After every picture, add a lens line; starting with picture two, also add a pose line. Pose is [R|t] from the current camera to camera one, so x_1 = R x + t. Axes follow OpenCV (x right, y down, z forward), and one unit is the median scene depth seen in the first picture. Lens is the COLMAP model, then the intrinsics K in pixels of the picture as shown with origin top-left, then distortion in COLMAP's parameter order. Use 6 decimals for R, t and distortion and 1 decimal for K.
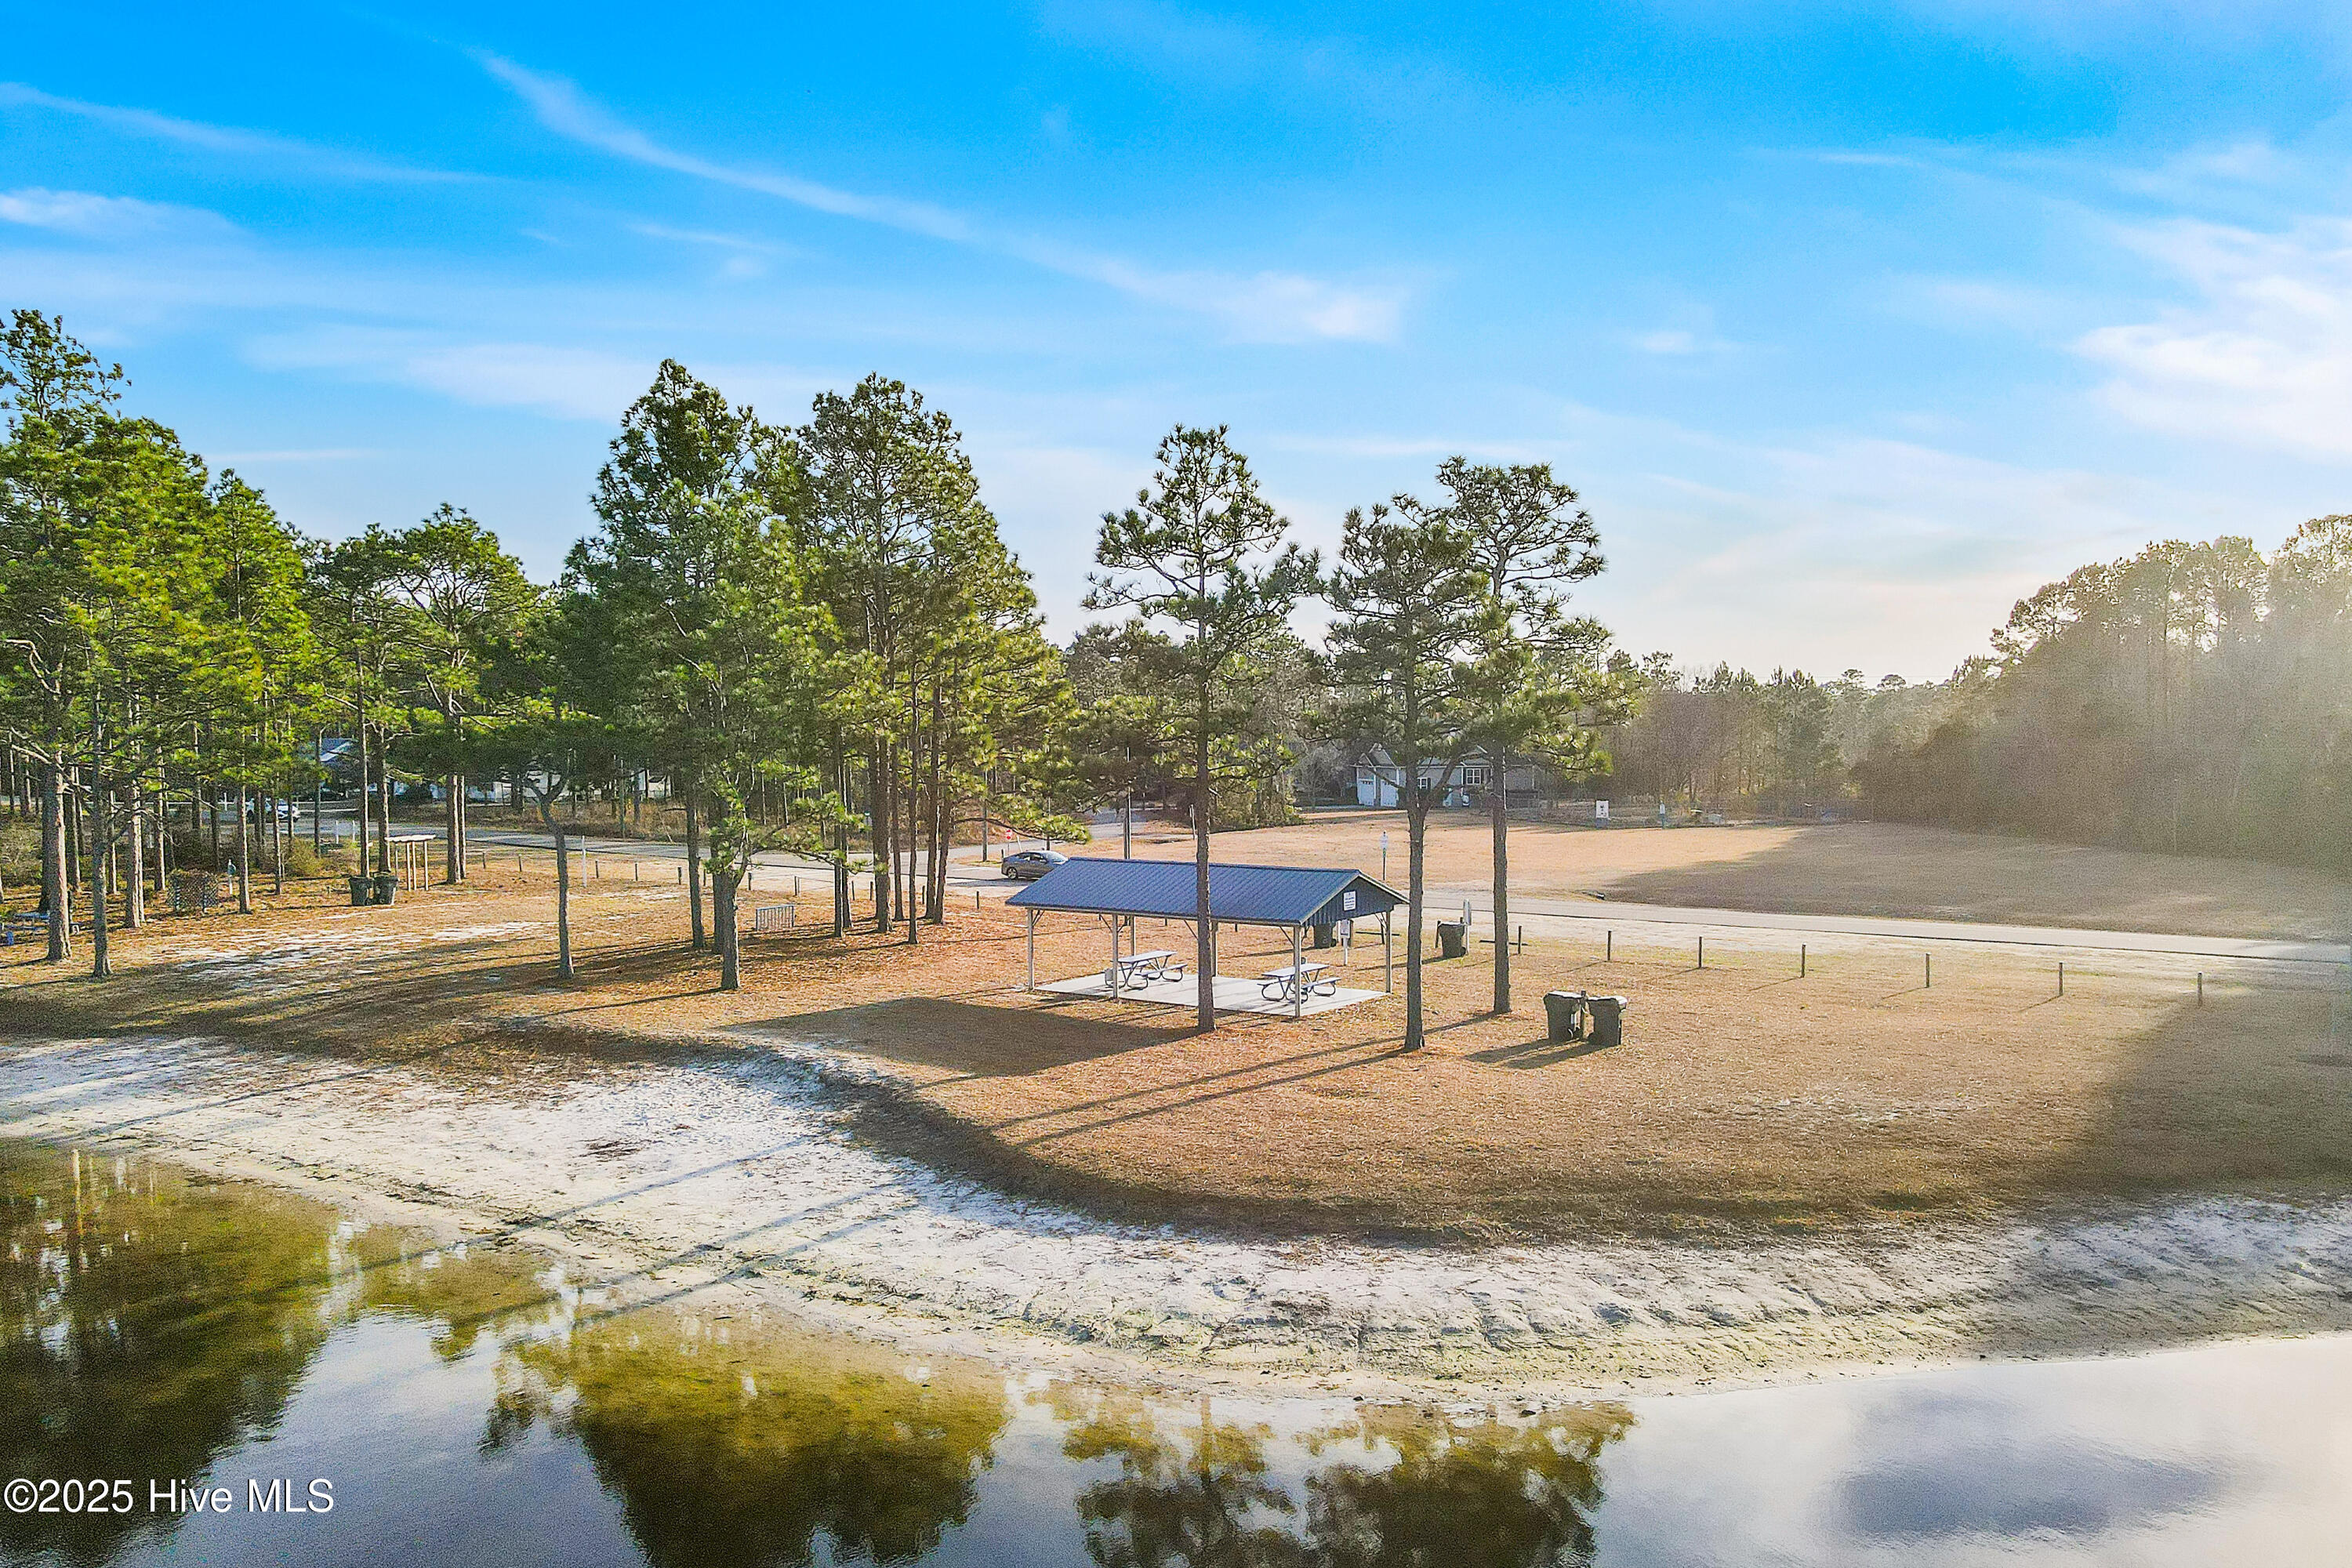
lens RADIAL K [[1654.8, 0, 1163.7], [0, 1654.8, 790.0], [0, 0, 1]] dist [-0.002222, 0.010809]
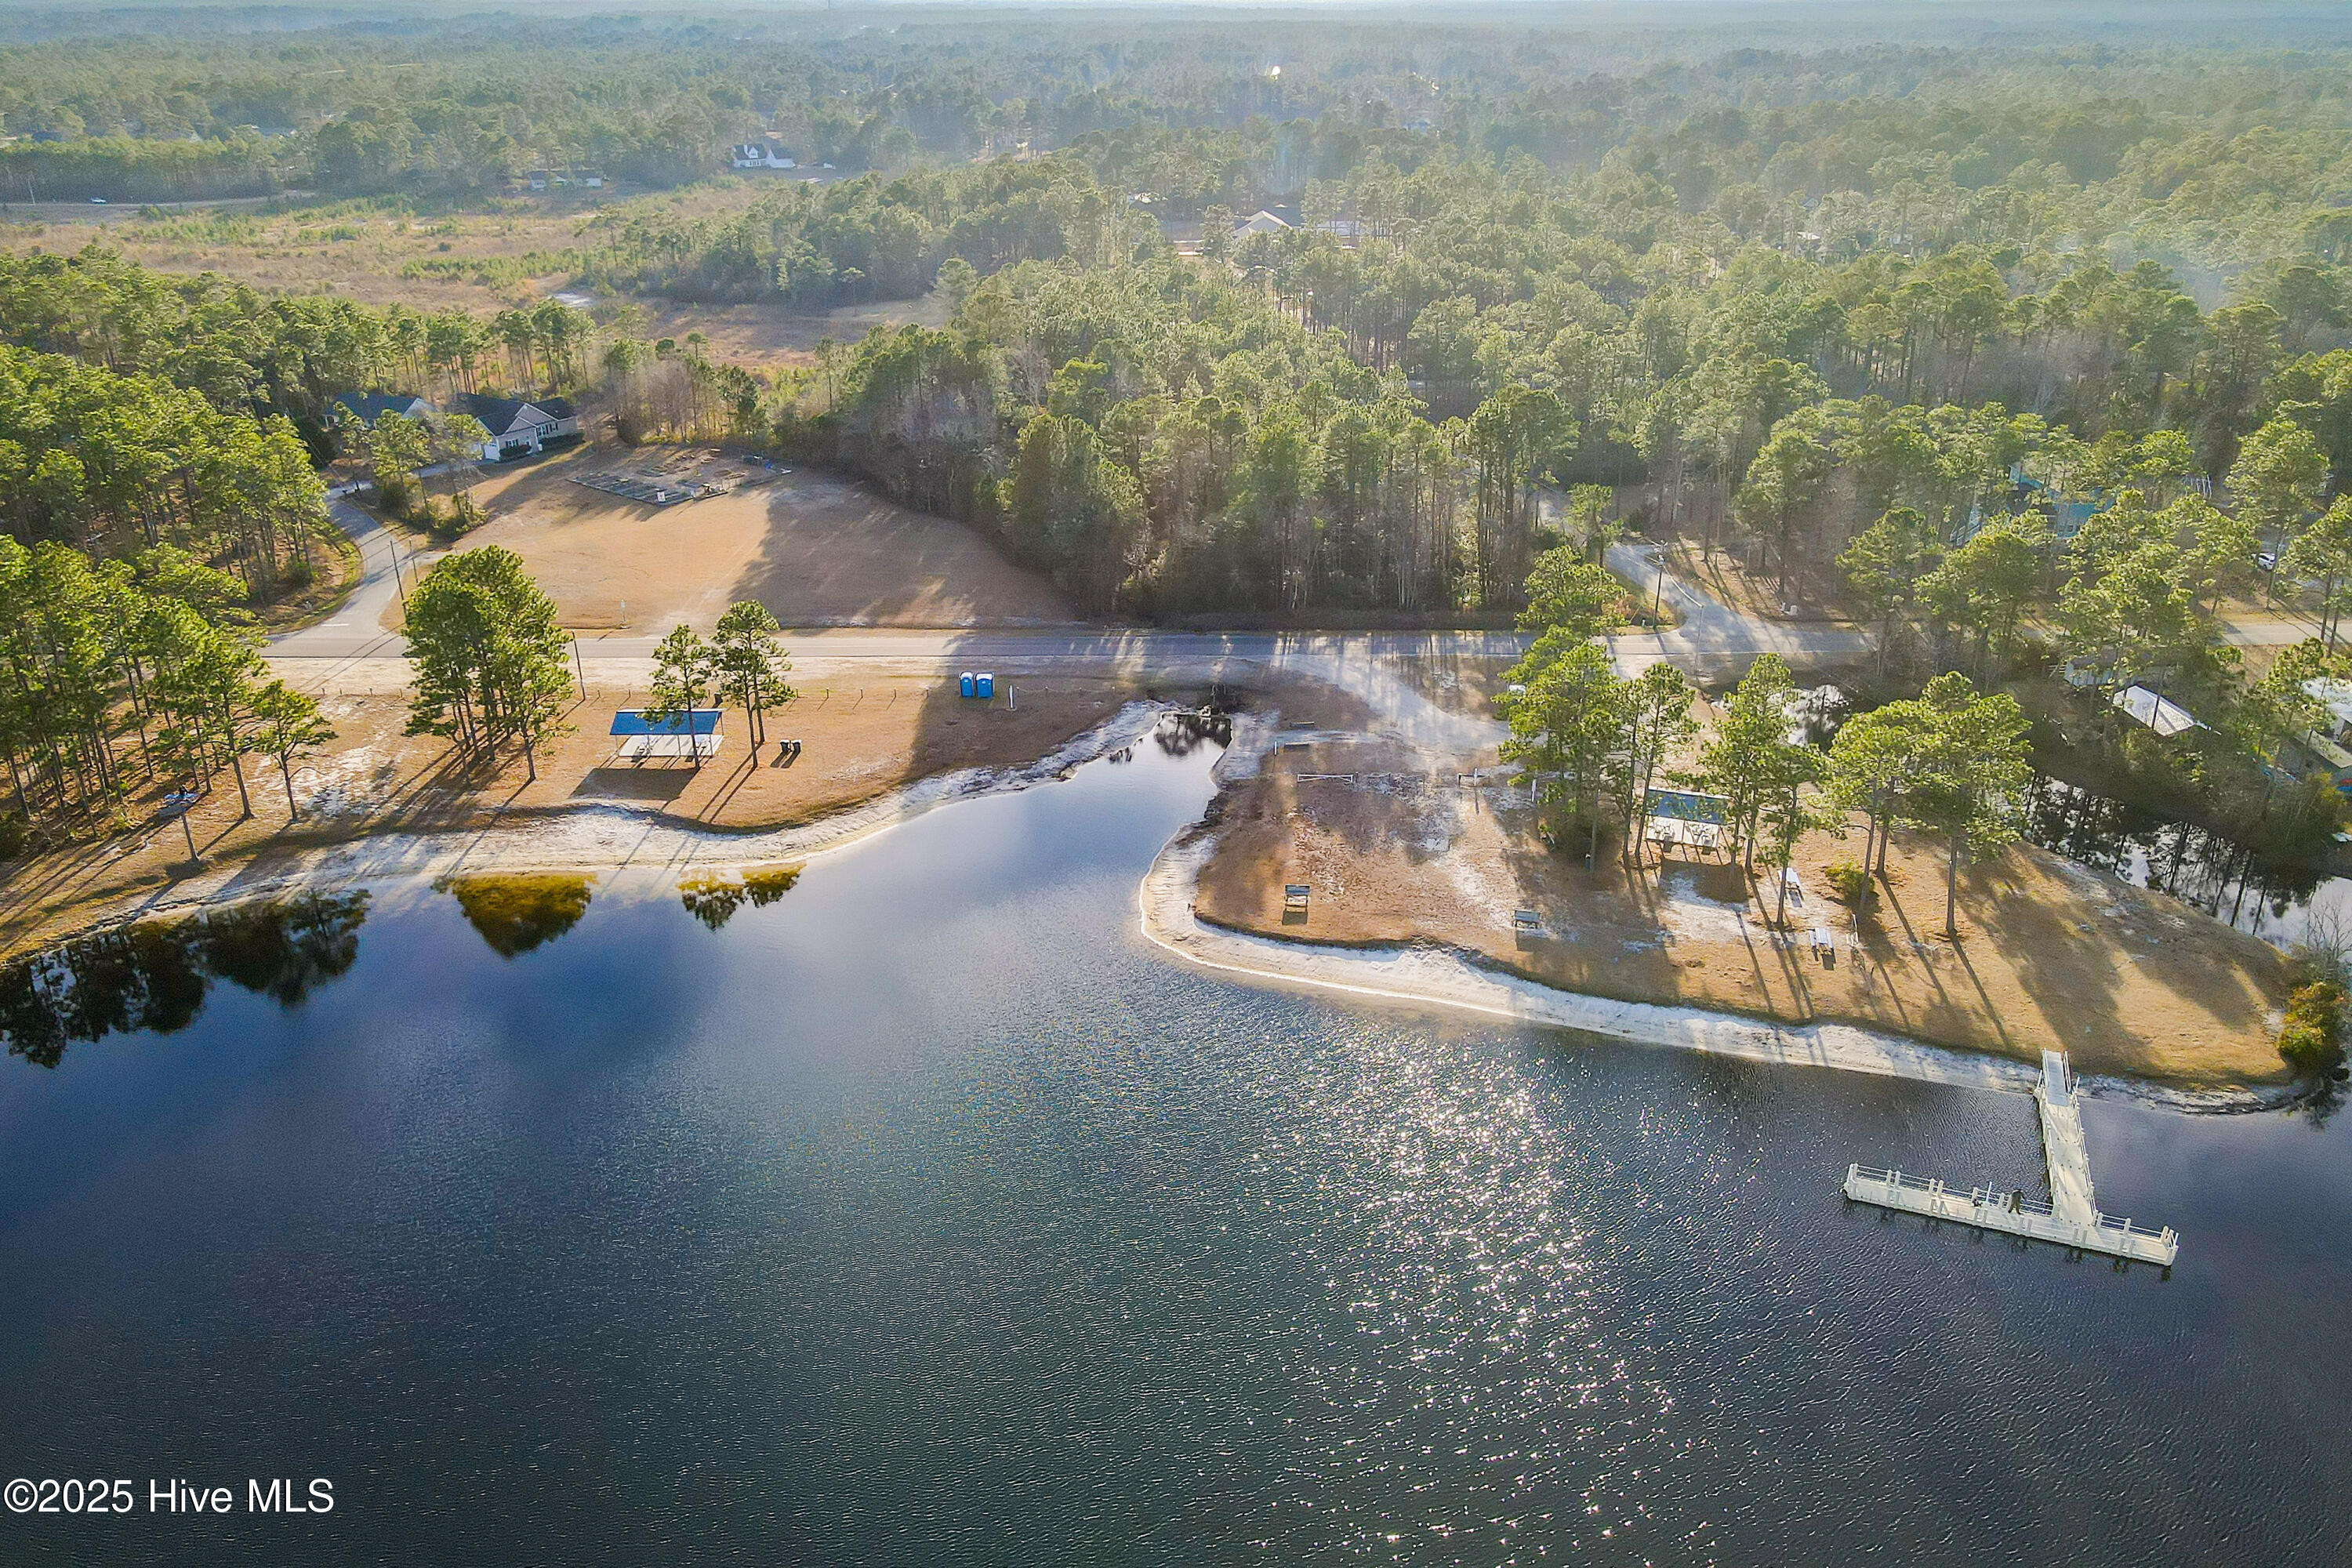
lens RADIAL K [[1654.8, 0, 1163.7], [0, 1654.8, 790.0], [0, 0, 1]] dist [-0.002222, 0.010809]
pose [[0.787675, -0.260491, 0.558312, -1.136305], [0.012981, 0.913033, 0.407679, -1.211168], [-0.615954, -0.313871, 0.722554, -2.164332]]
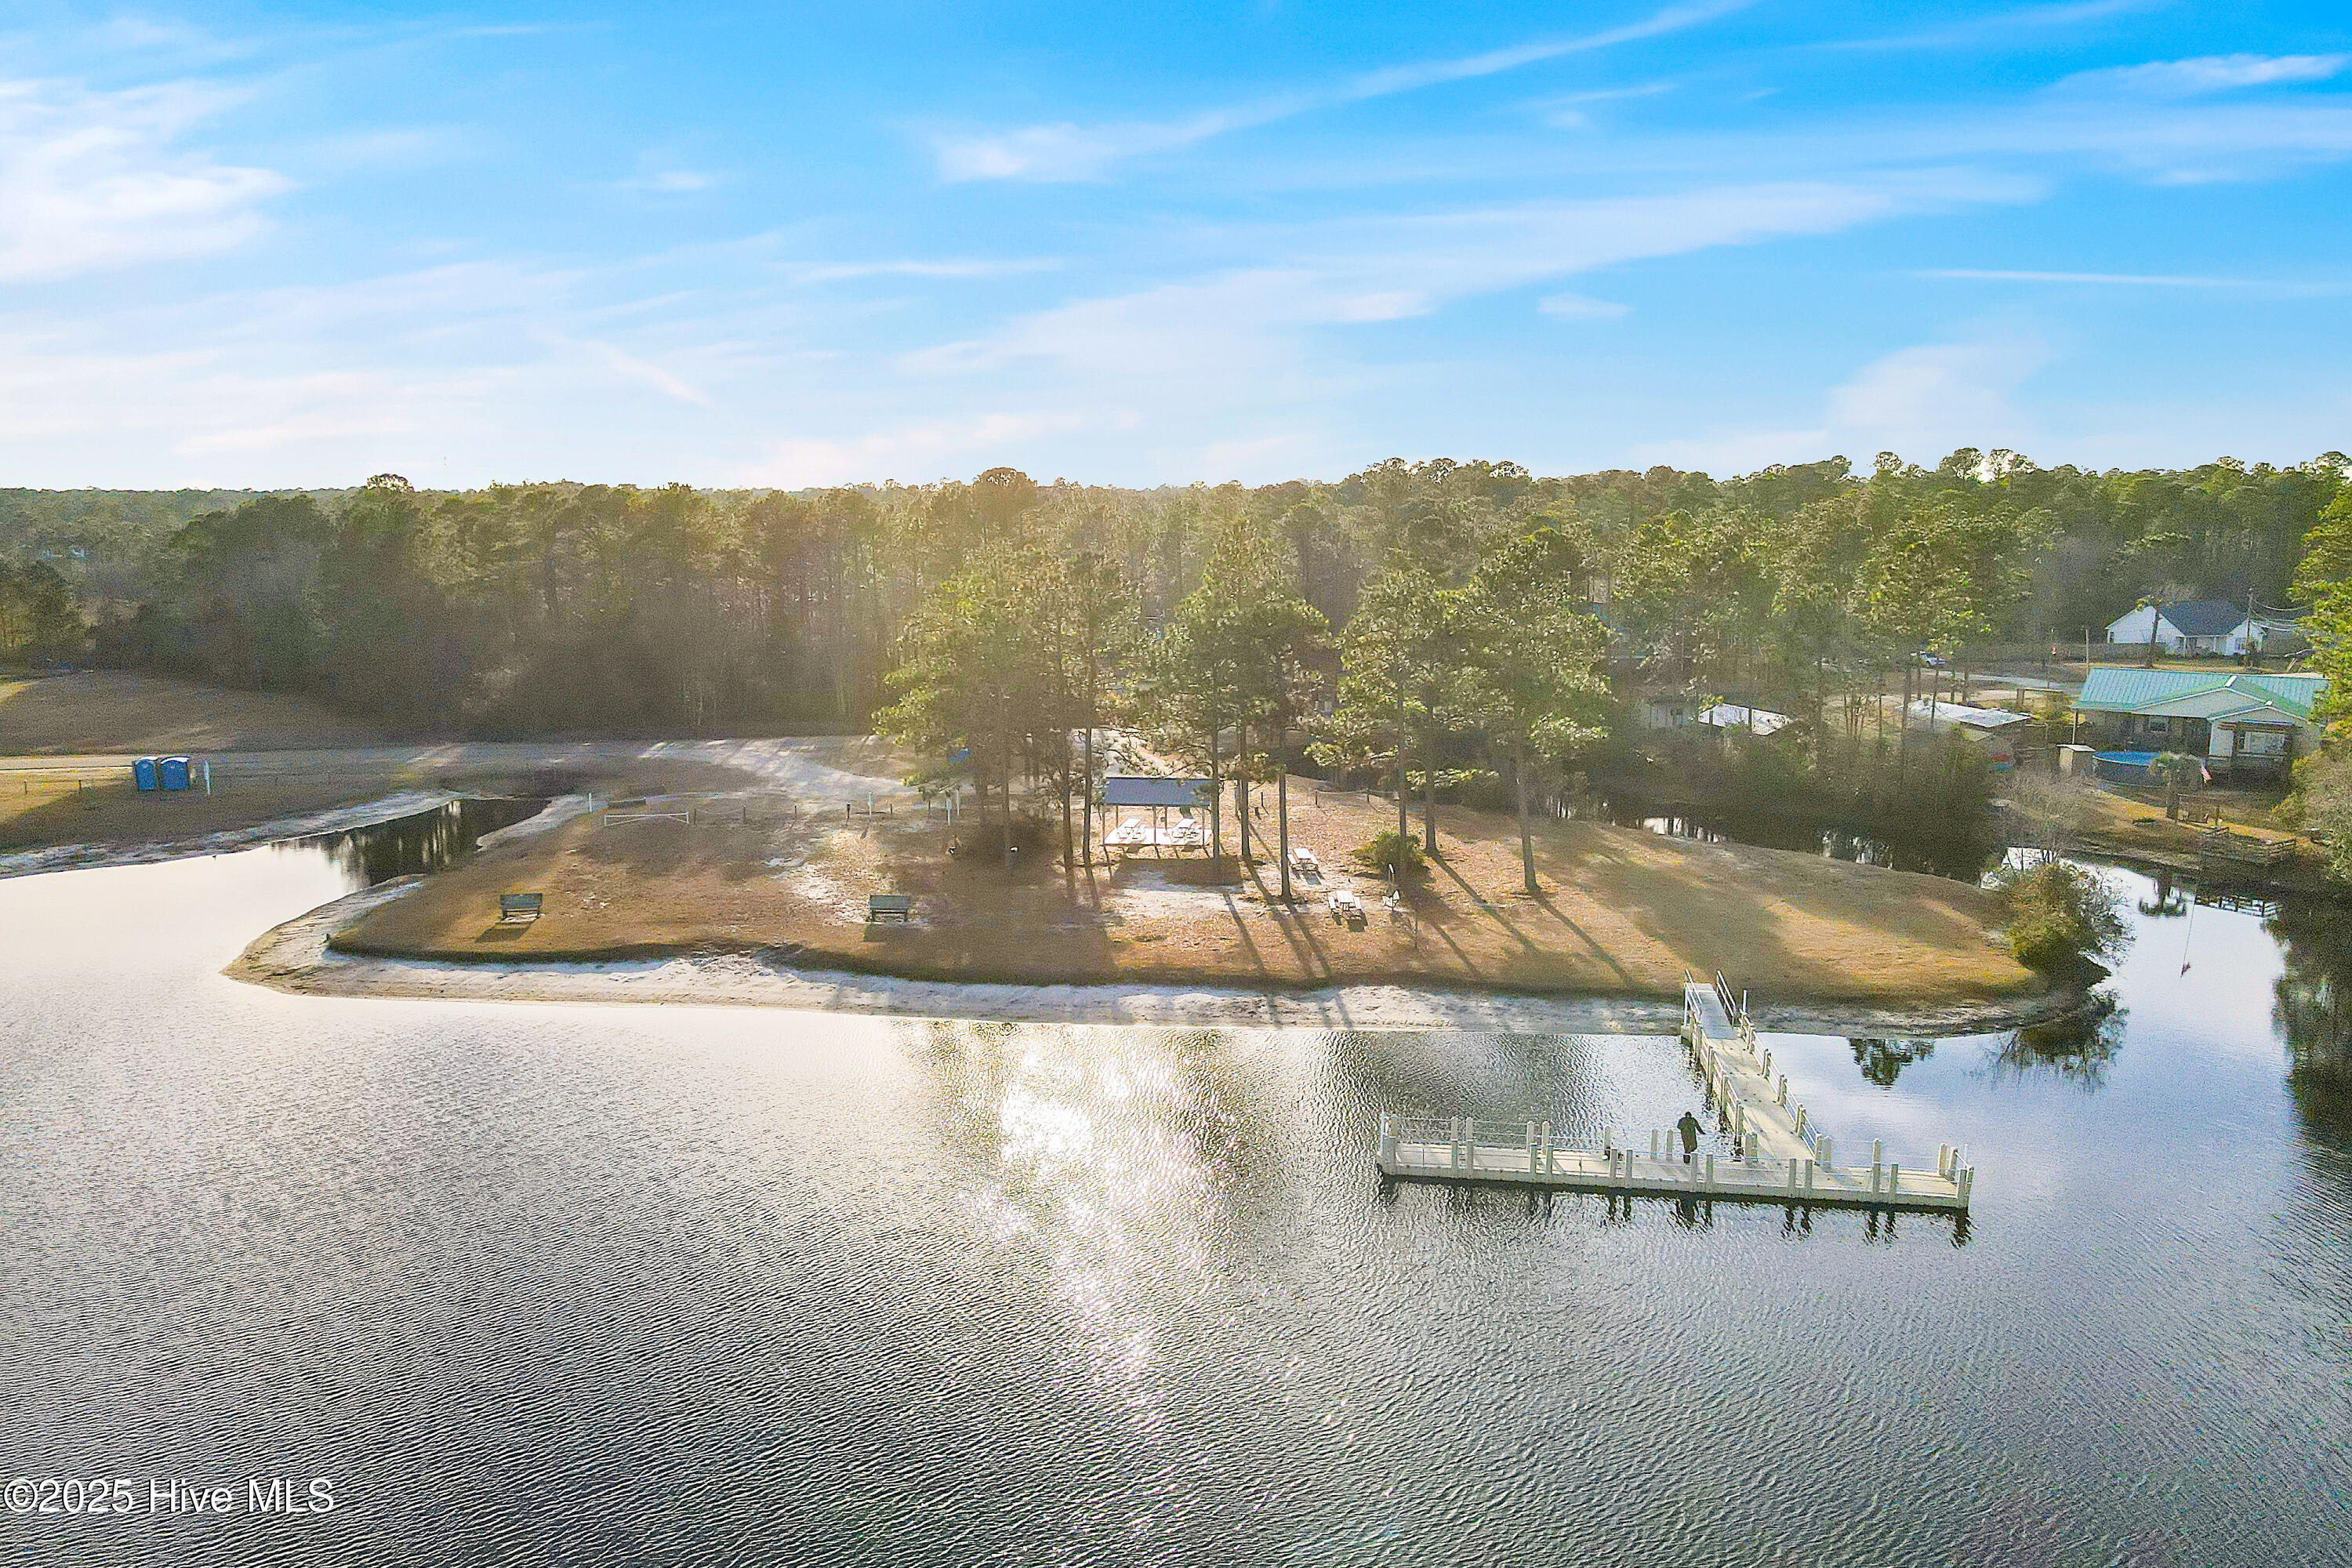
lens RADIAL K [[1654.8, 0, 1163.7], [0, 1654.8, 790.0], [0, 0, 1]] dist [-0.002222, 0.010809]
pose [[0.640279, -0.111003, 0.760080, -0.249500], [0.007781, 0.990390, 0.138083, -0.209096], [-0.768103, -0.082497, 0.634989, -1.887061]]
